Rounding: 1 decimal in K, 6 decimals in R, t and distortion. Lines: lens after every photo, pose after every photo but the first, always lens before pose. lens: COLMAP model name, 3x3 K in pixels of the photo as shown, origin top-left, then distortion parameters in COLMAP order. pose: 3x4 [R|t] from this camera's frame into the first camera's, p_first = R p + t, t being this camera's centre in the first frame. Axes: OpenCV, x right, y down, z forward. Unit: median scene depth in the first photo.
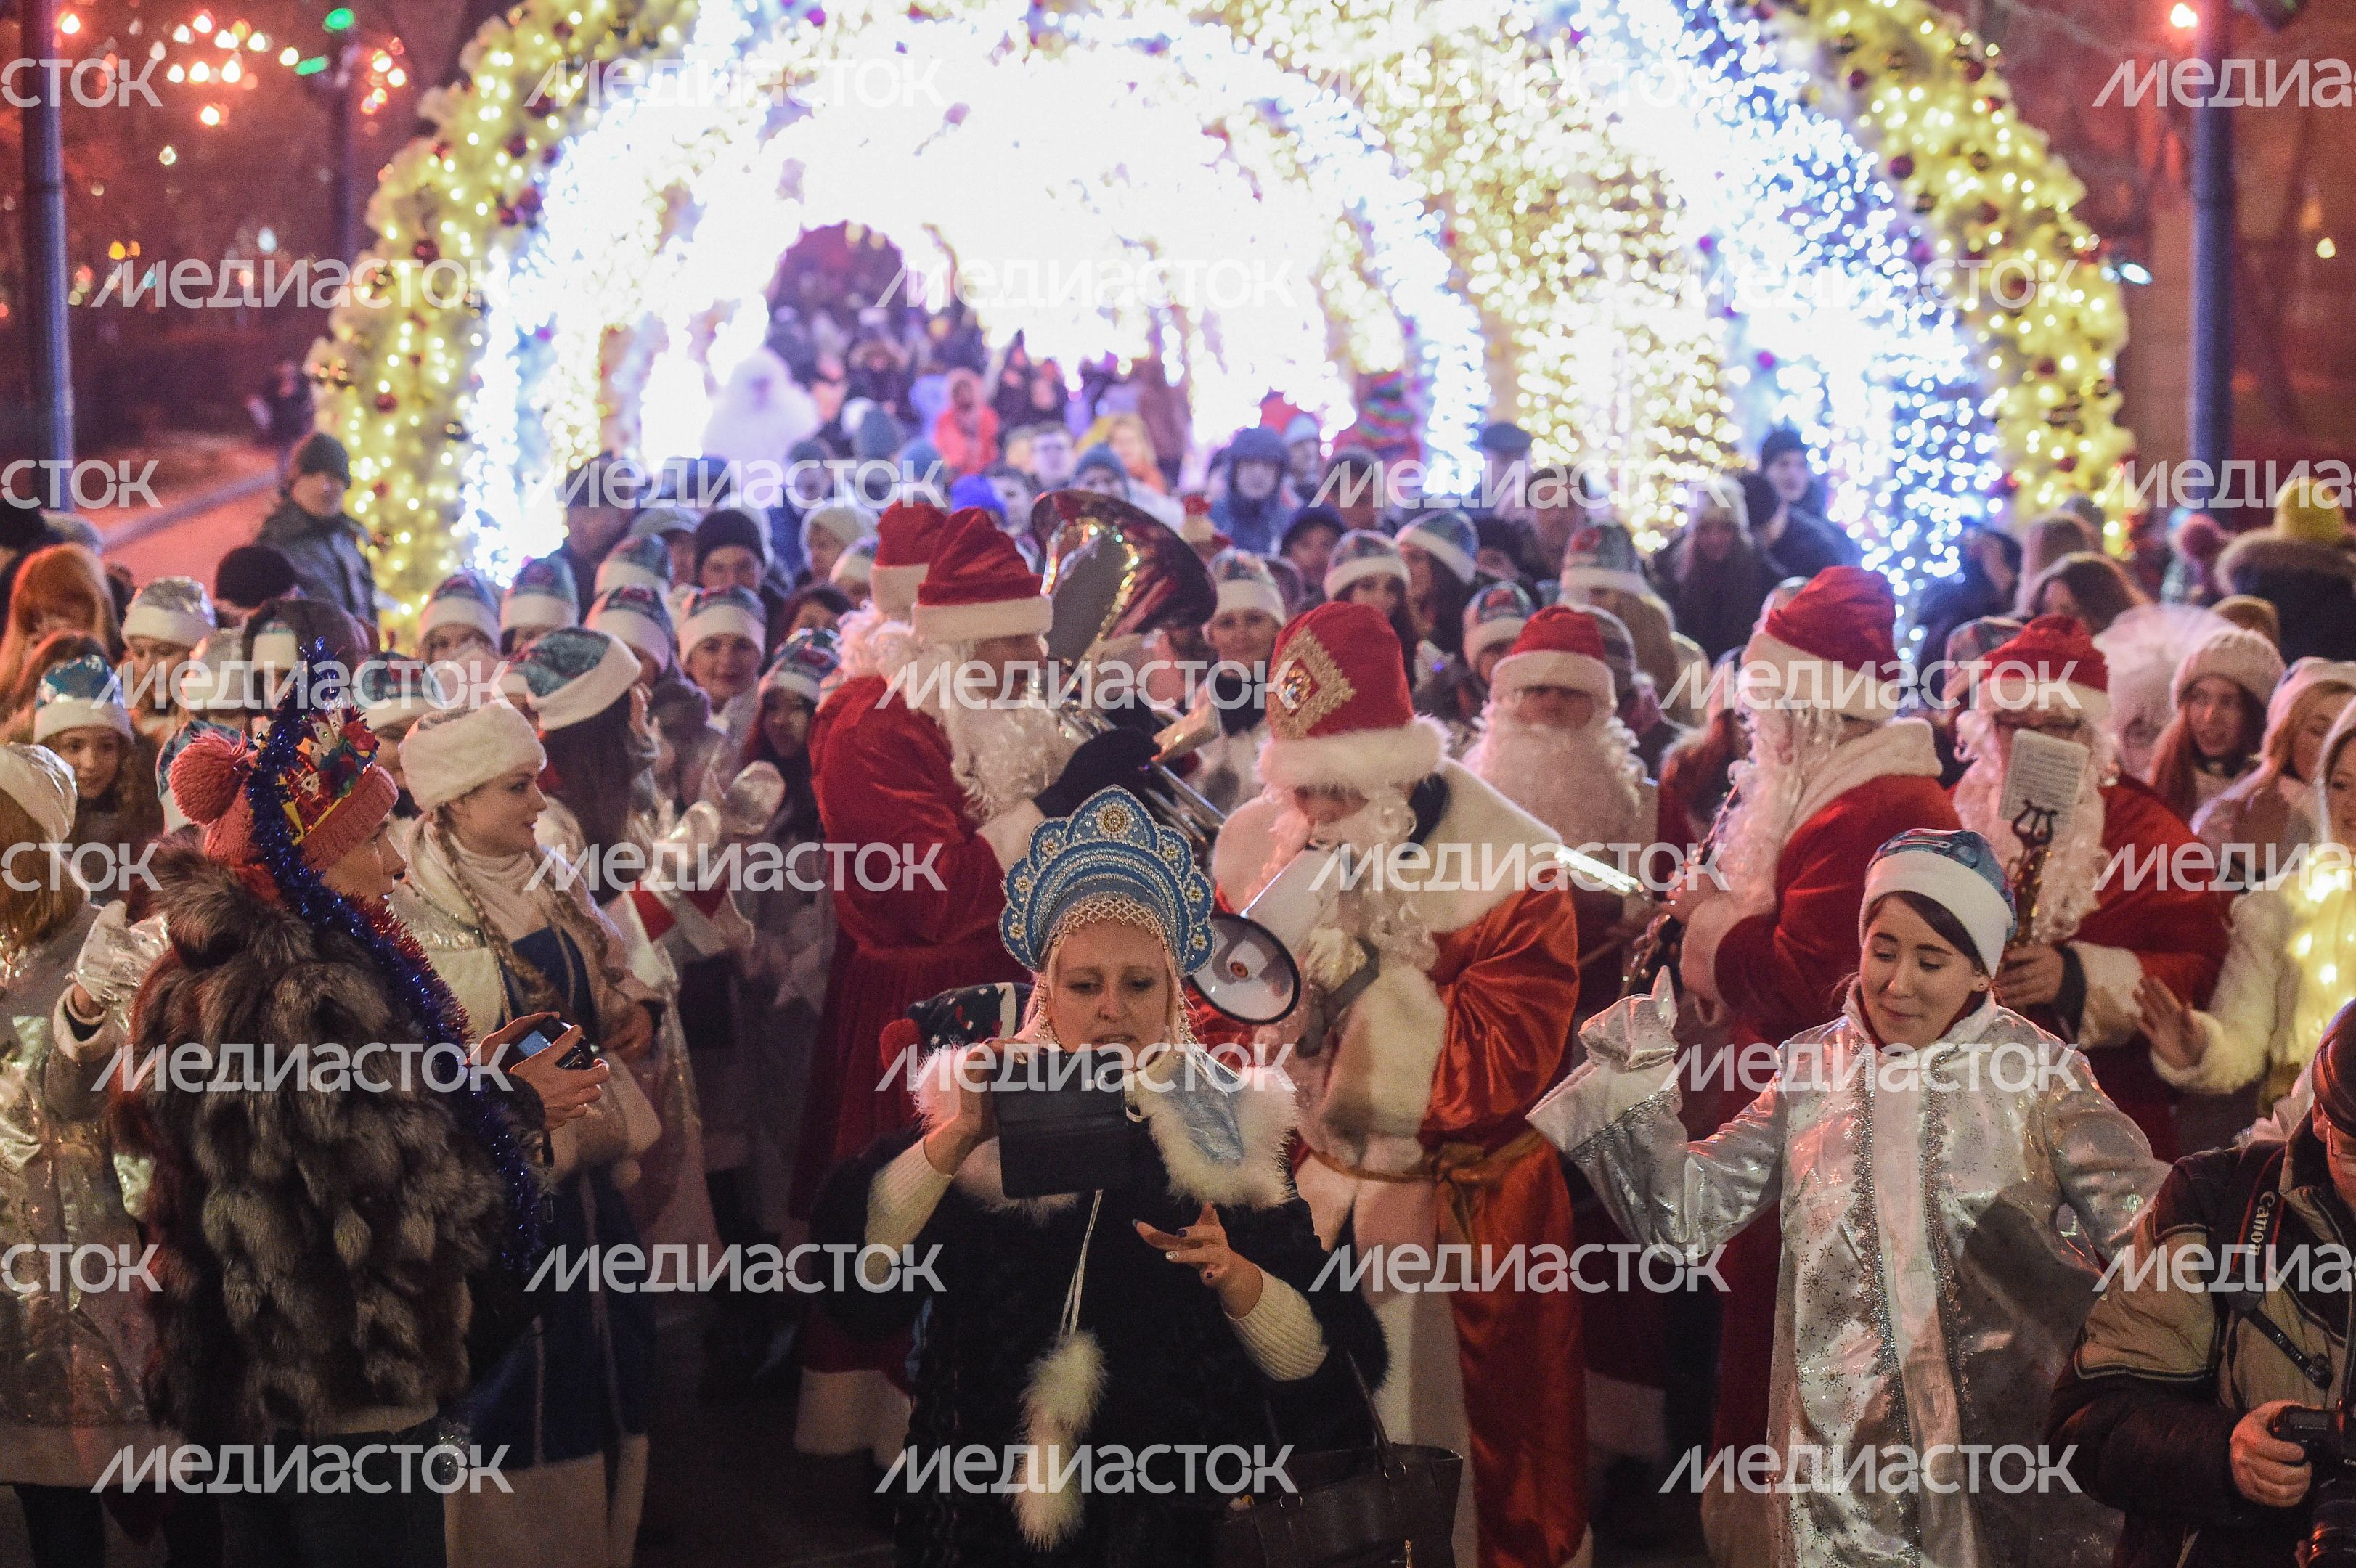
lens RADIAL K [[5085.6, 0, 1178.4], [0, 5085.6, 783.4], [0, 0, 1]] dist [-0.067695, 0.000000]
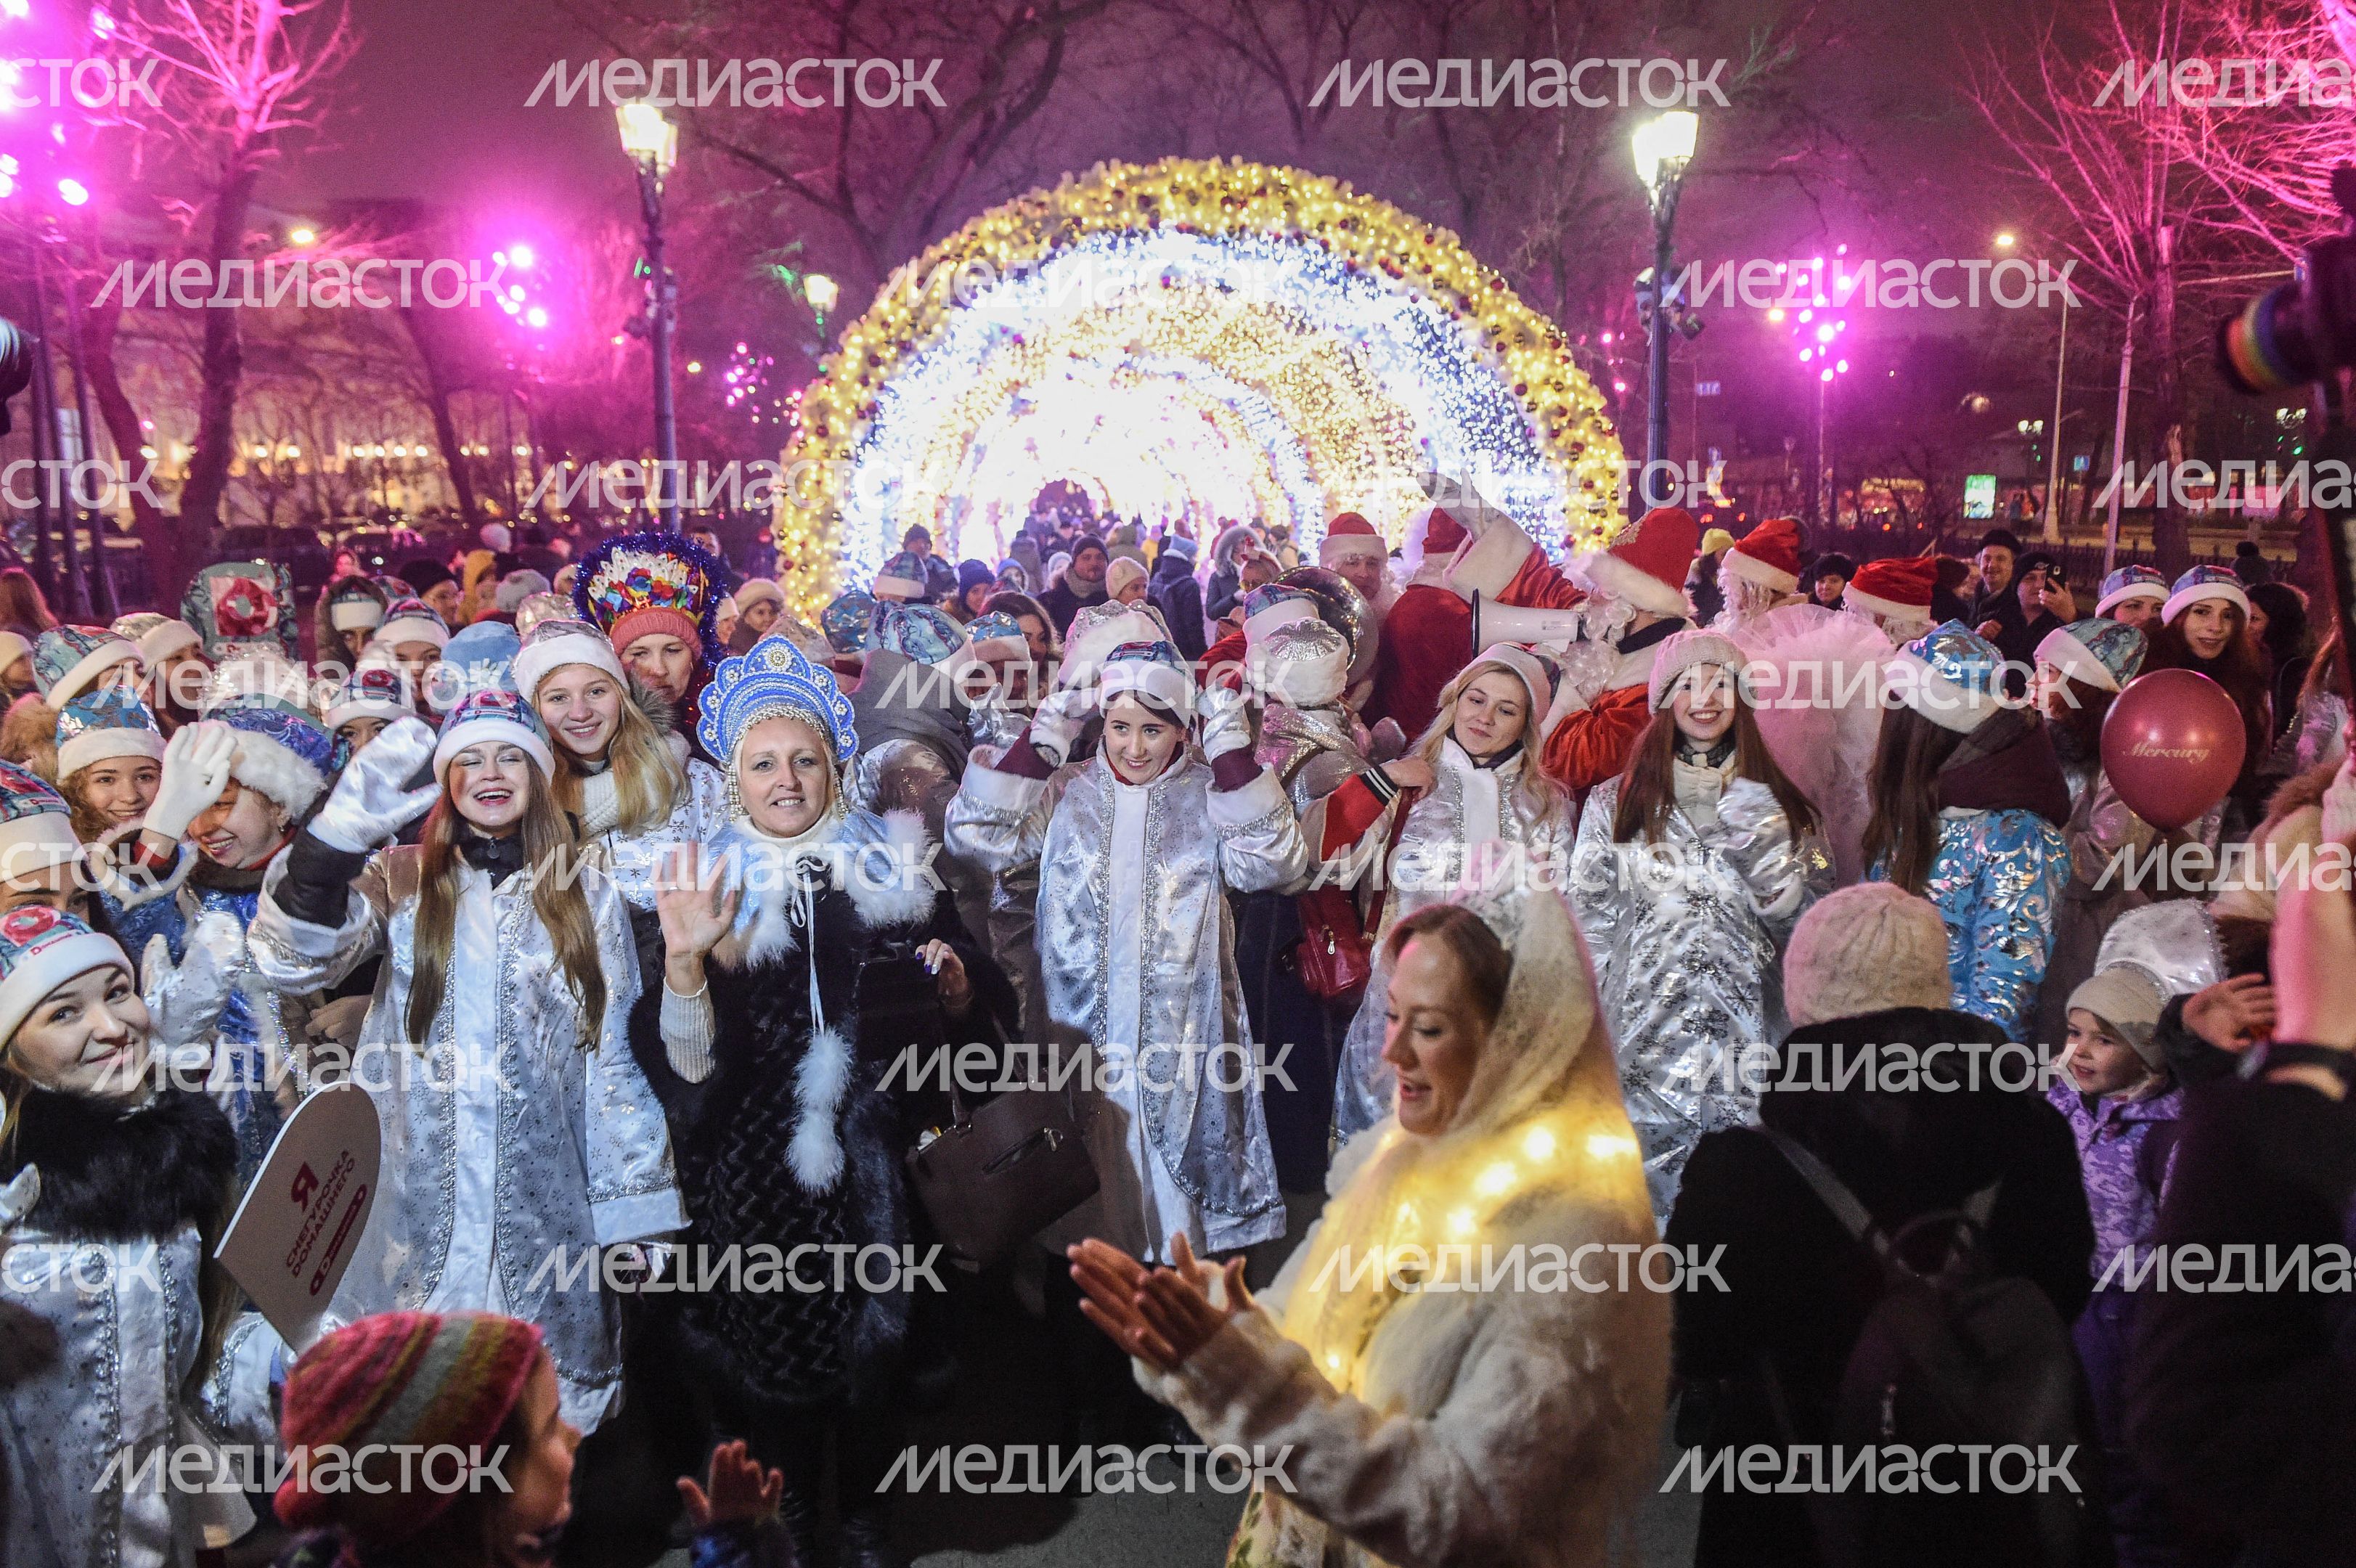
lens RADIAL K [[1830.2, 0, 1175.0], [0, 1830.2, 789.4], [0, 0, 1]] dist [0.001874, 0.000040]
pose [[0.999762, -0.002612, -0.021658, 0.014475], [0.003366, 0.999388, 0.034816, 0.017851], [0.021554, -0.034881, 0.999159, 0.227802]]
